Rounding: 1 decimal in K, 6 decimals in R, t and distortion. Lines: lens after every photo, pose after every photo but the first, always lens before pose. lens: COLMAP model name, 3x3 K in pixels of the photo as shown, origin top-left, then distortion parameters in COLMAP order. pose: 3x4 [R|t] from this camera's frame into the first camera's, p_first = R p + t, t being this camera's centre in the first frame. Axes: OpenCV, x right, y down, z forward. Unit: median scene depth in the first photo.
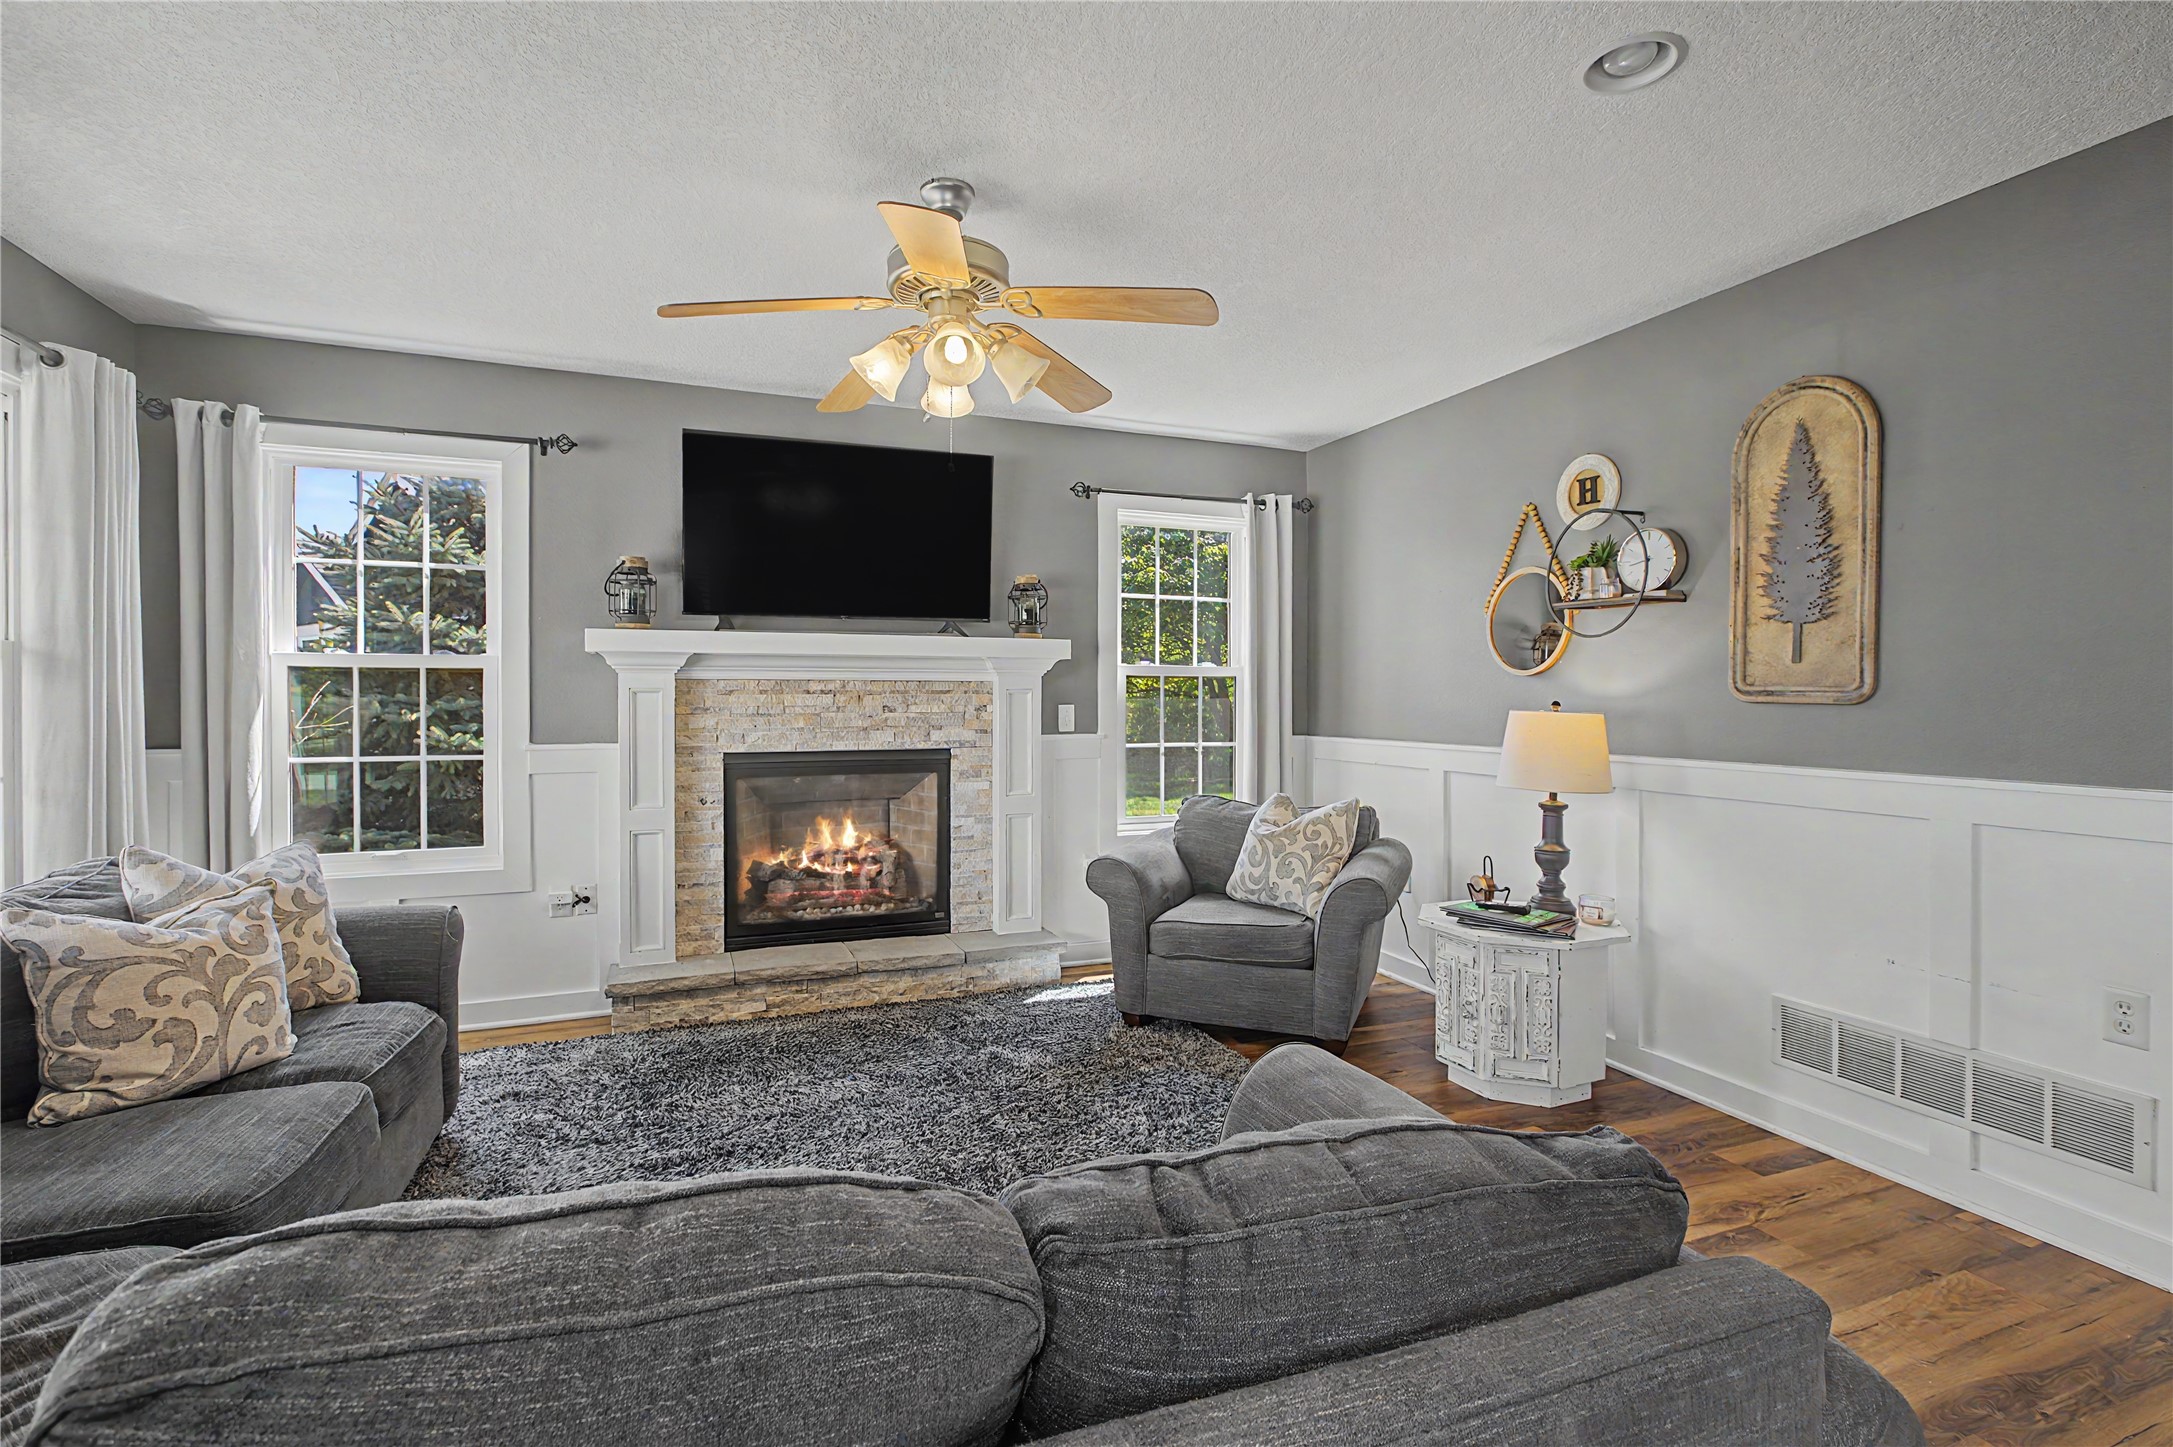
lens RADIAL K [[1037.5, 0, 1096.8], [0, 1037.5, 696.7], [0, 0, 1]] dist [-0.012073, 0.005444]
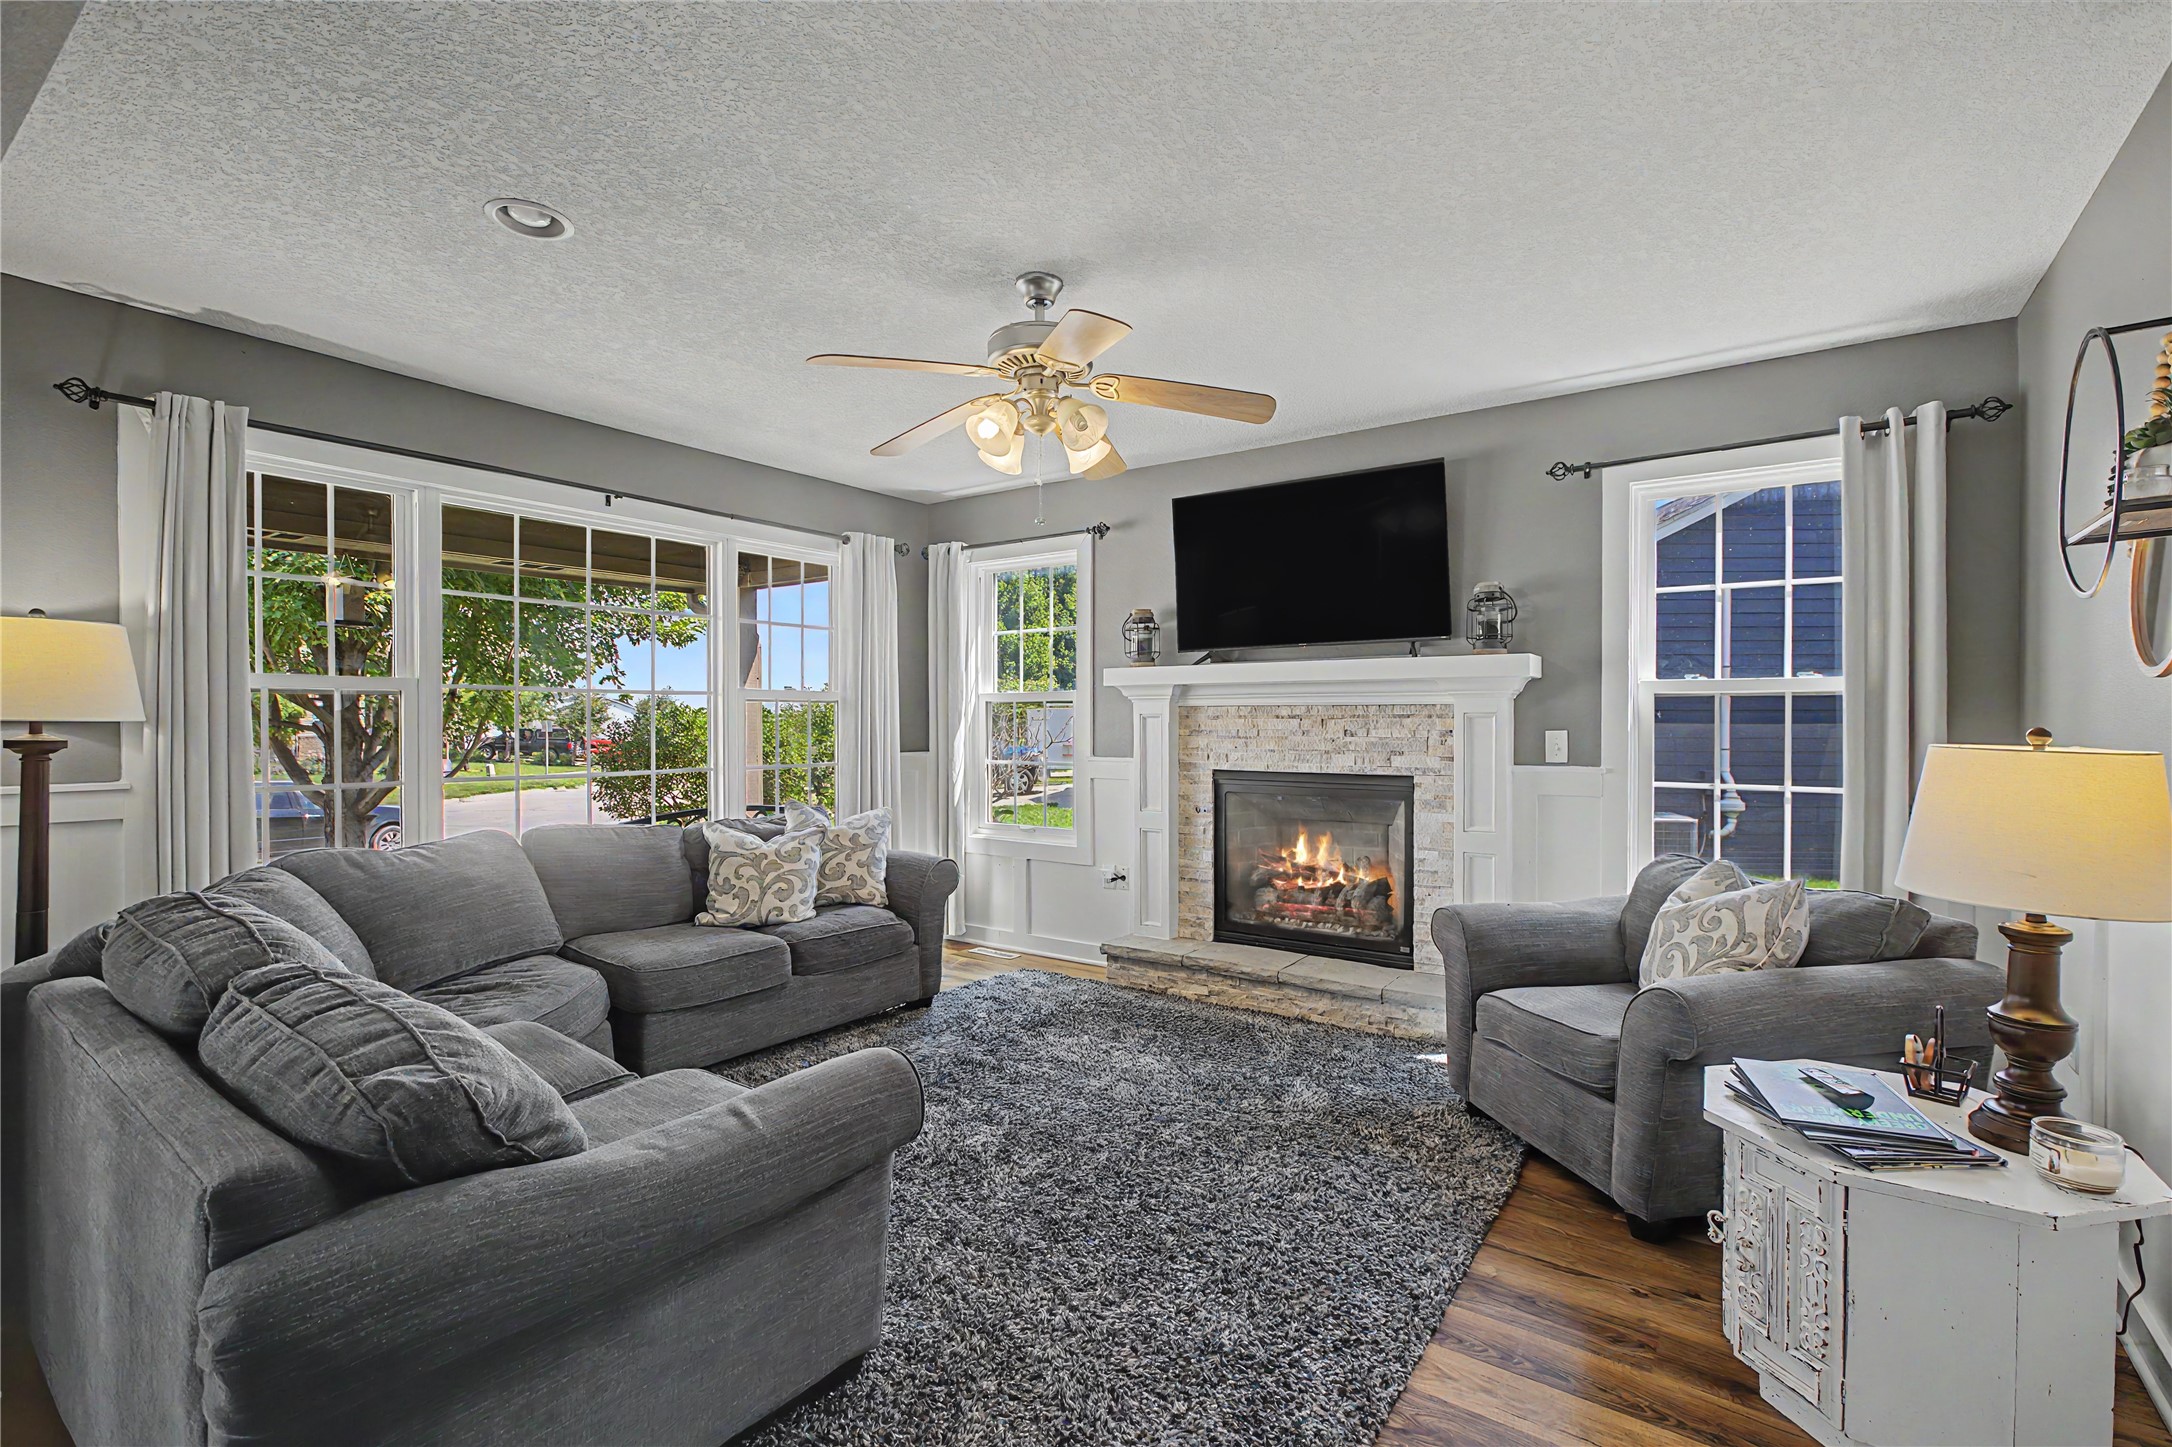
lens RADIAL K [[1016.3, 0, 1086.0], [0, 1016.3, 723.5], [0, 0, 1]] dist [0.000916, 0.001220]
pose [[0.524022, 0.002080, -0.851702, 0.532021], [-0.002311, 0.999997, 0.001021, 0.002143], [0.851702, 0.001433, 0.524025, 0.281235]]
